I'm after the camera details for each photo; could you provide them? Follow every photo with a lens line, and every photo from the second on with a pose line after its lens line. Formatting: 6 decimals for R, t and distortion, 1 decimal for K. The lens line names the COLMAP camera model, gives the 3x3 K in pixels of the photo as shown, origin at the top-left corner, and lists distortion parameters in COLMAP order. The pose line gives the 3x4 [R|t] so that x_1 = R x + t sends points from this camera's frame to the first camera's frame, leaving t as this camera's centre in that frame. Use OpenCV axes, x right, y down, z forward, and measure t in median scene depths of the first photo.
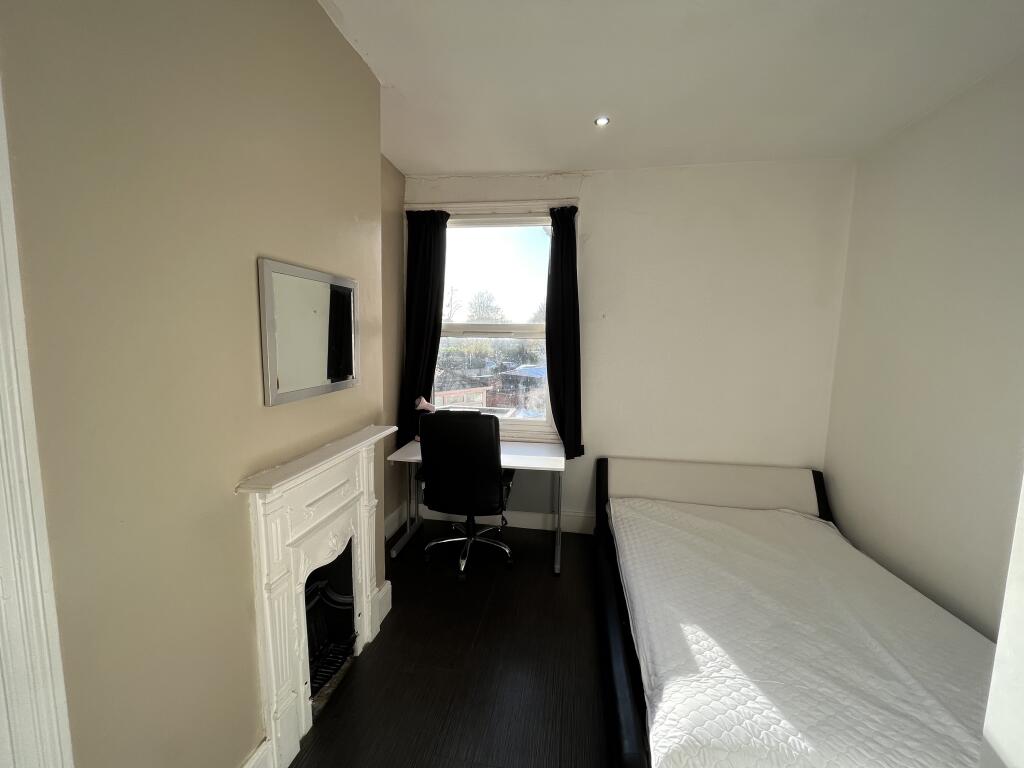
lens RADIAL K [[418.2, 0, 513.9], [0, 418.2, 382.2], [0, 0, 1]] dist [0.001321, 0.000212]
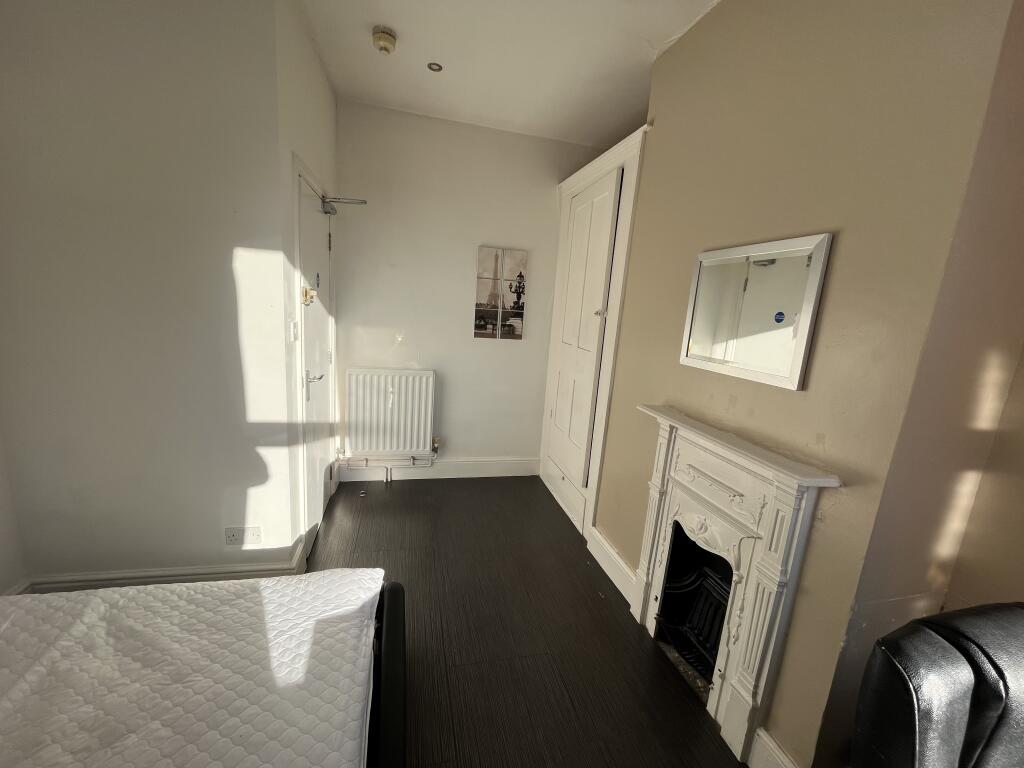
lens RADIAL K [[418.2, 0, 513.1], [0, 418.2, 383.2], [0, 0, 1]] dist [0.001321, 0.000212]
pose [[-0.916150, -0.015759, -0.400526, 0.413708], [-0.138747, 0.949923, 0.279991, -0.166417], [0.376057, 0.312086, -0.872458, 1.803196]]
